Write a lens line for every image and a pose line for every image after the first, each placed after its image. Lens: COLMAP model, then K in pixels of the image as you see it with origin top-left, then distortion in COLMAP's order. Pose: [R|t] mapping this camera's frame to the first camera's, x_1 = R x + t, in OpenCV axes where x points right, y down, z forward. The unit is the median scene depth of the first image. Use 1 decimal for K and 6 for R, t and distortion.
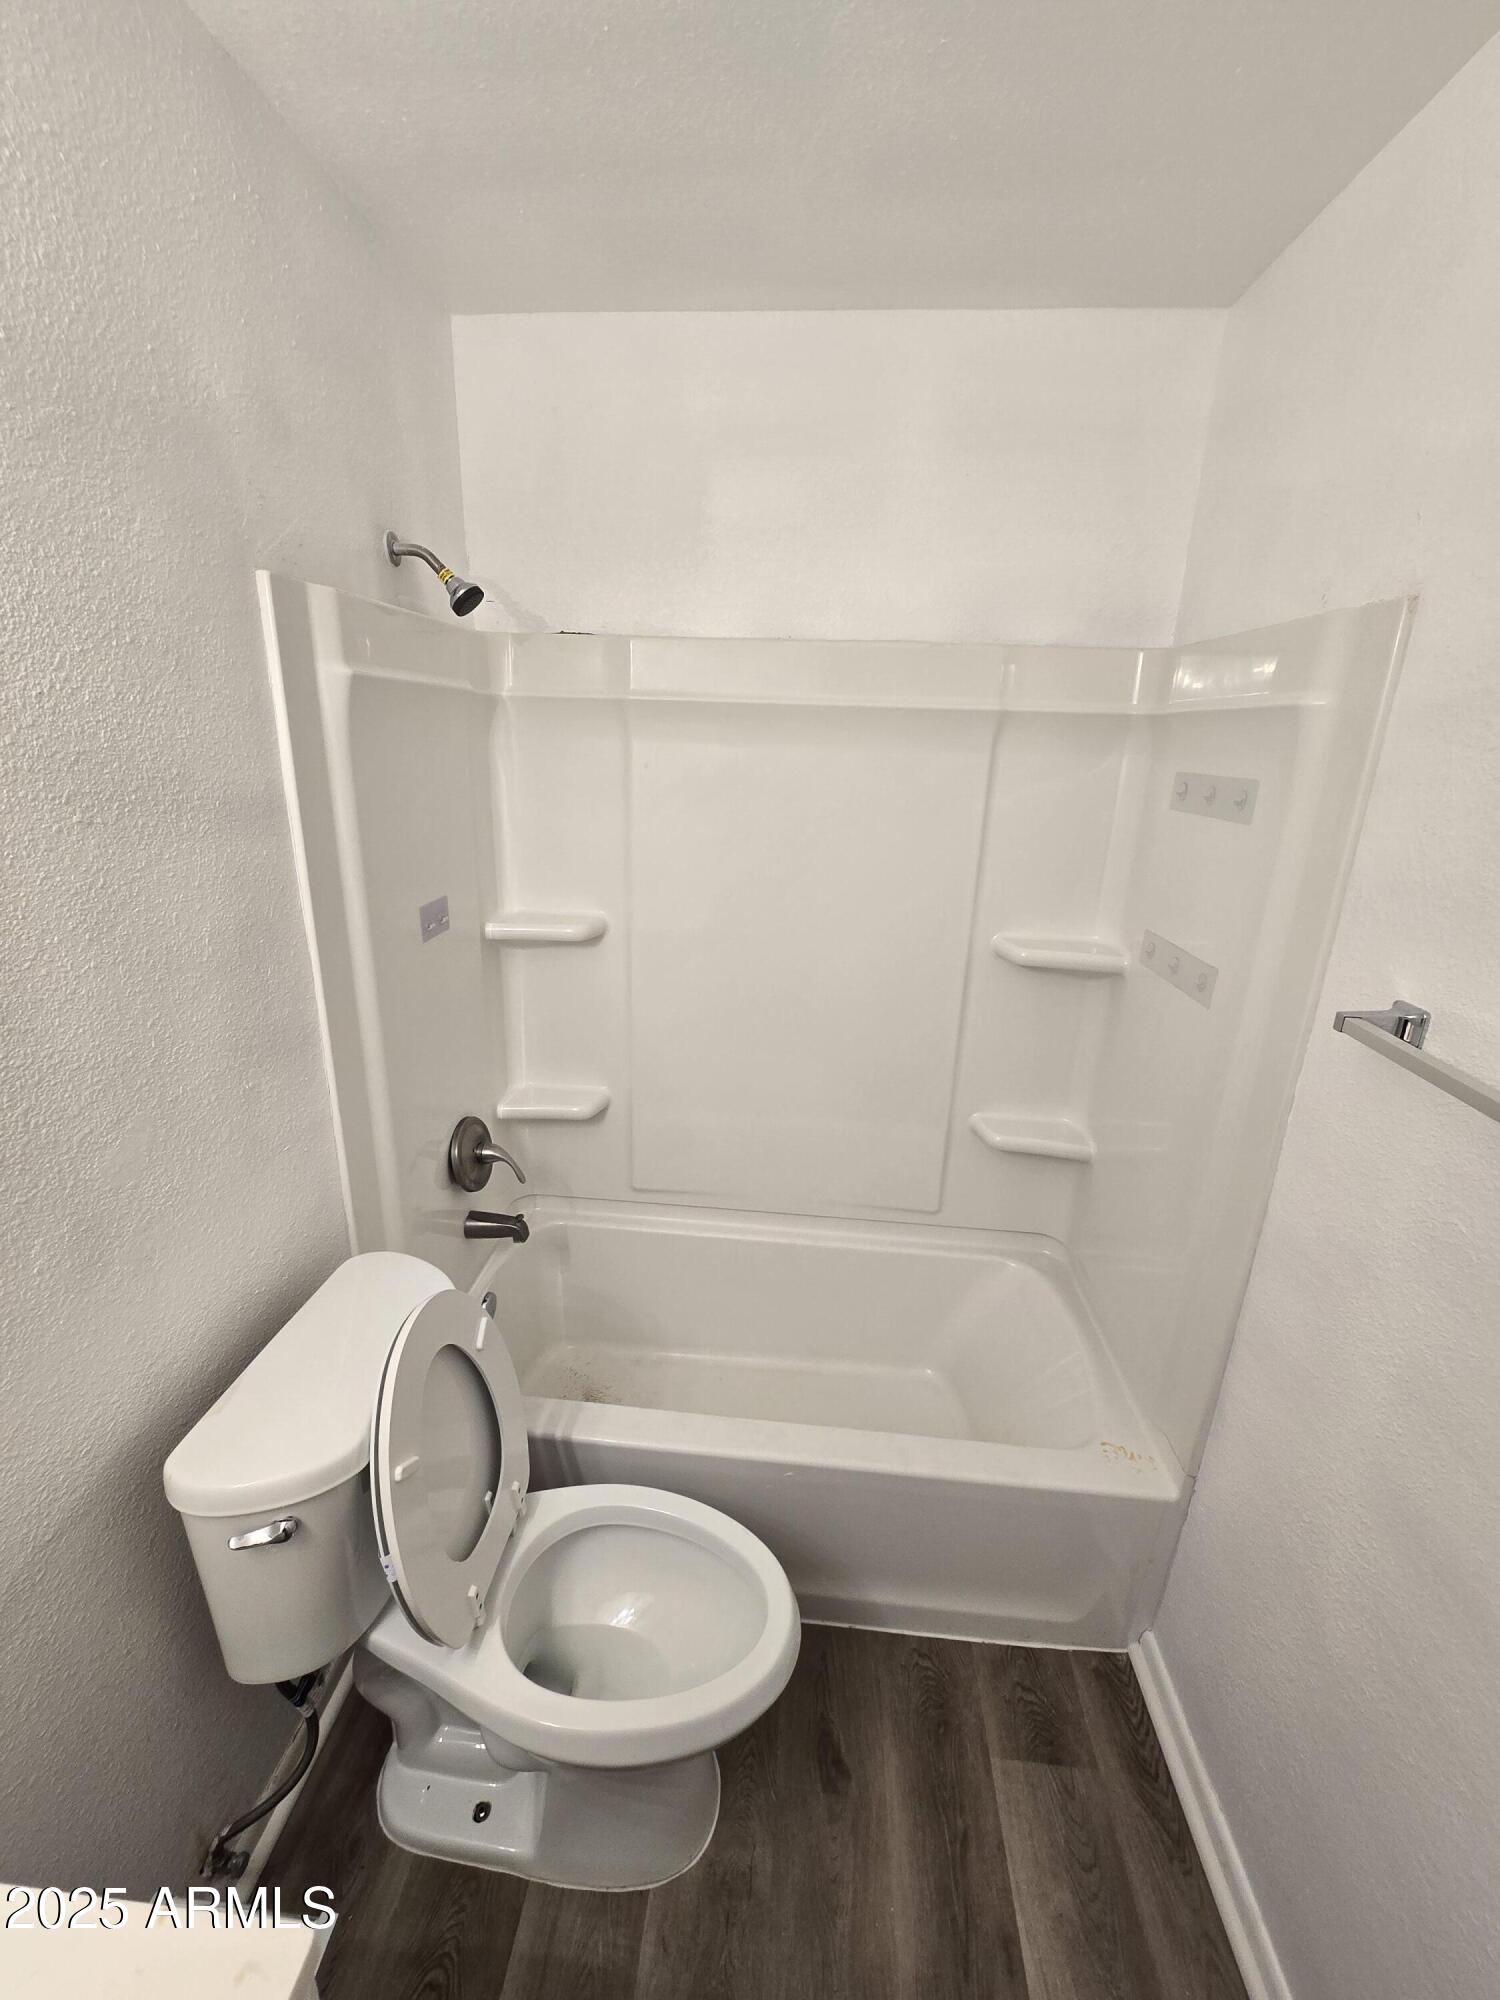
lens RADIAL K [[818.8, 0, 748.0], [0, 818.8, 999.8], [0, 0, 1]] dist [-0.004195, 0.000211]
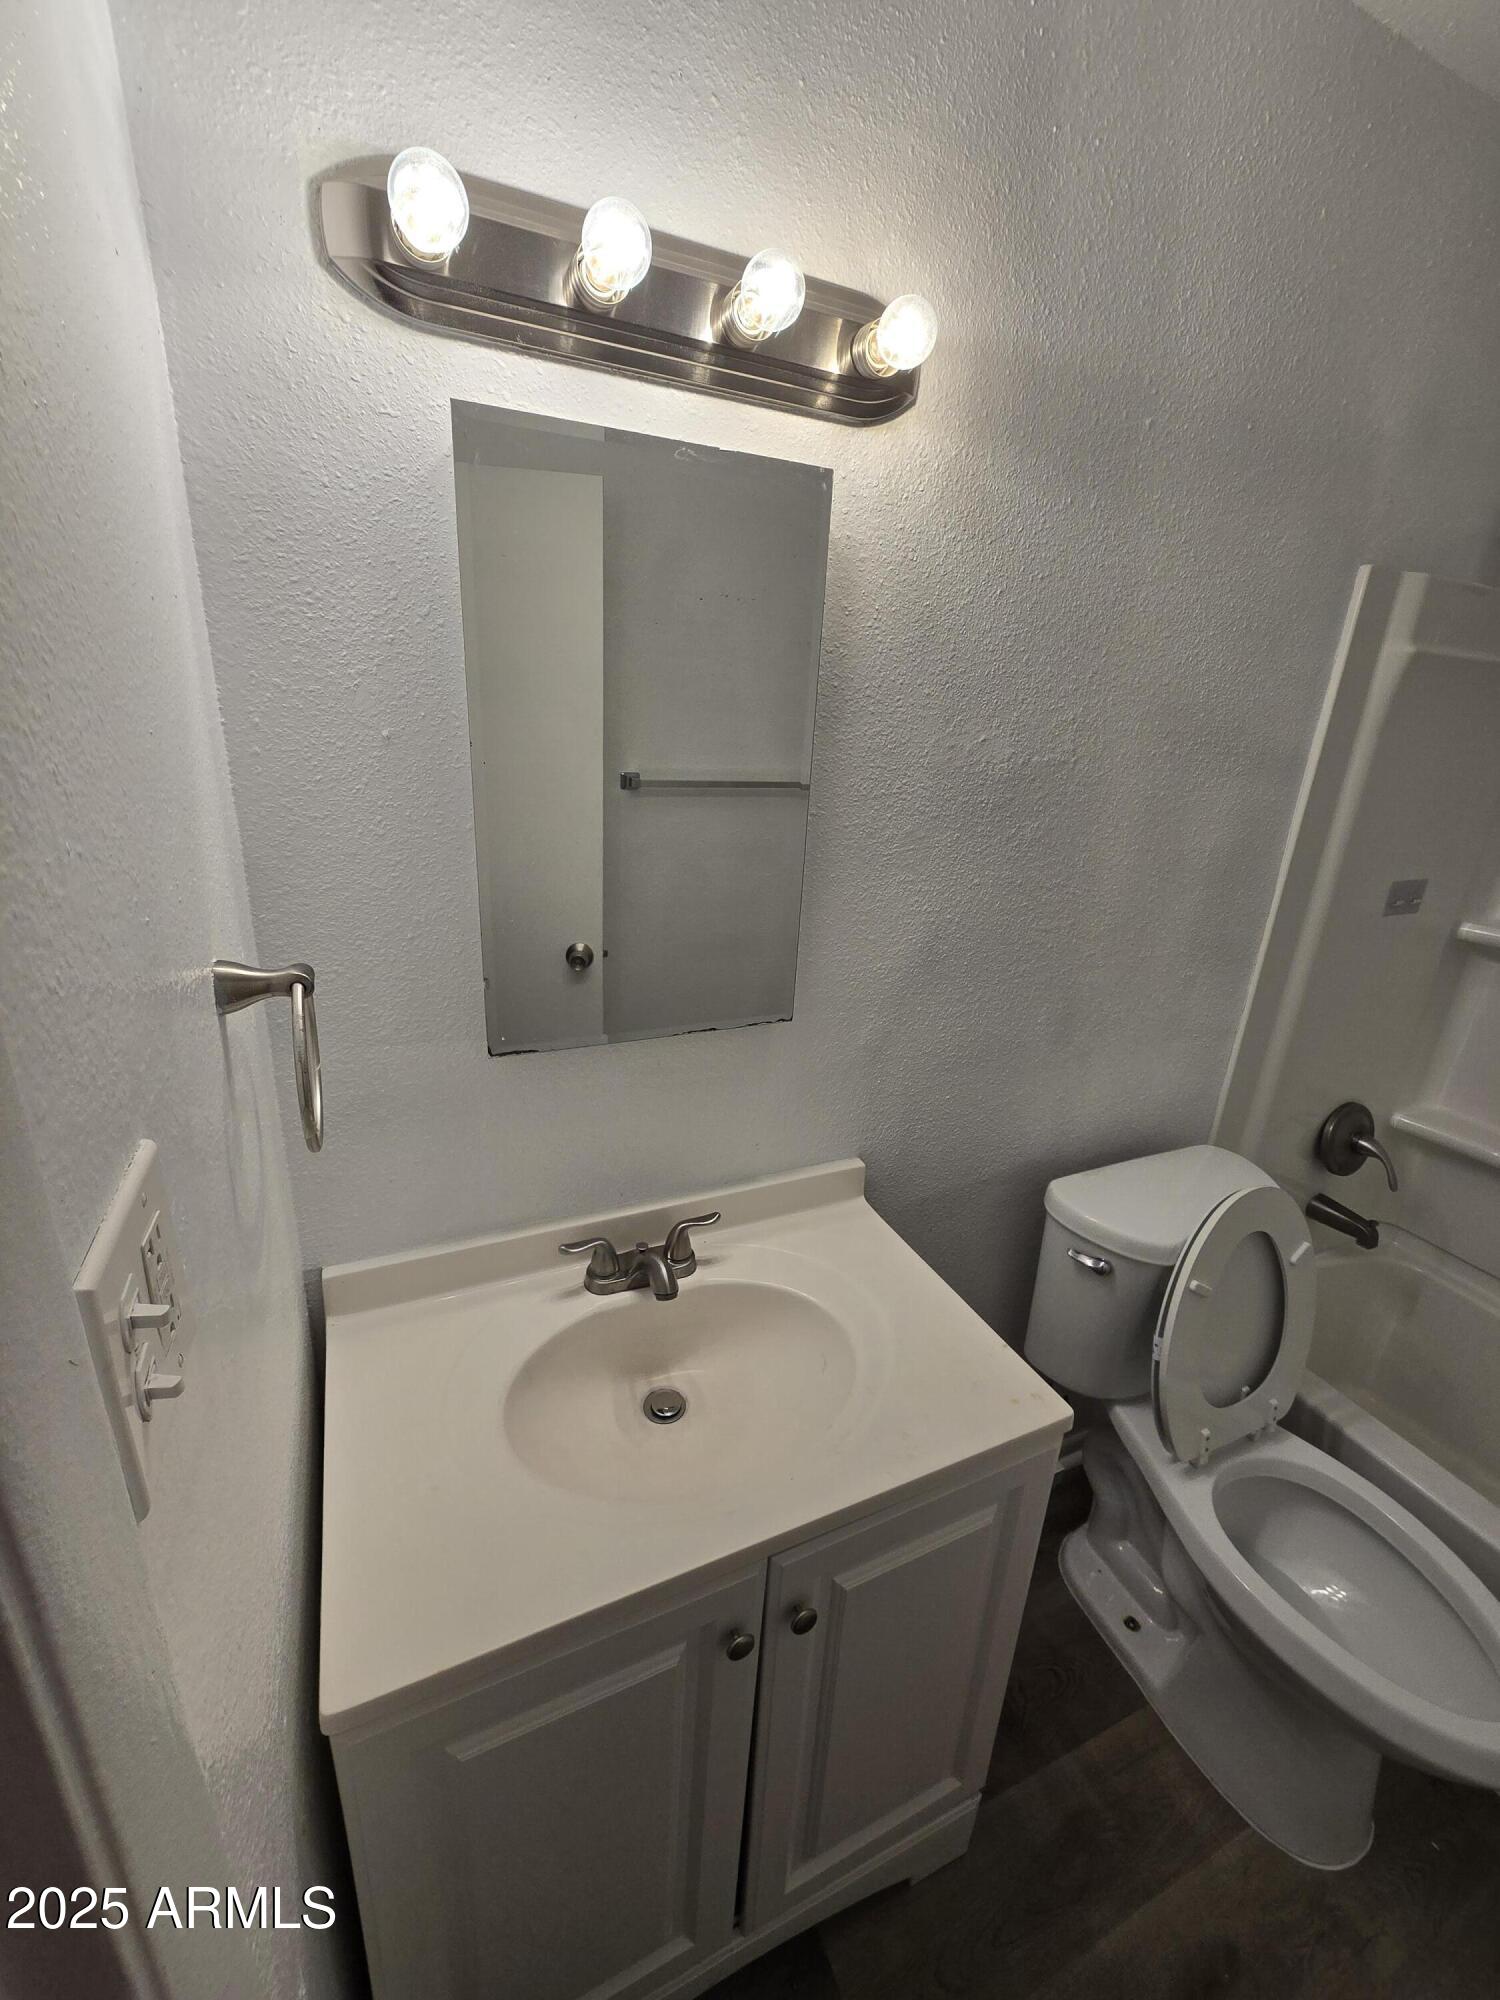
lens RADIAL K [[818.8, 0, 746.3], [0, 818.8, 998.7], [0, 0, 1]] dist [-0.004195, 0.000211]
pose [[0.488083, 0.282753, -0.825727, 0.110123], [-0.305118, 0.941654, 0.142097, 0.154370], [0.817728, 0.182589, 0.545878, -0.240517]]
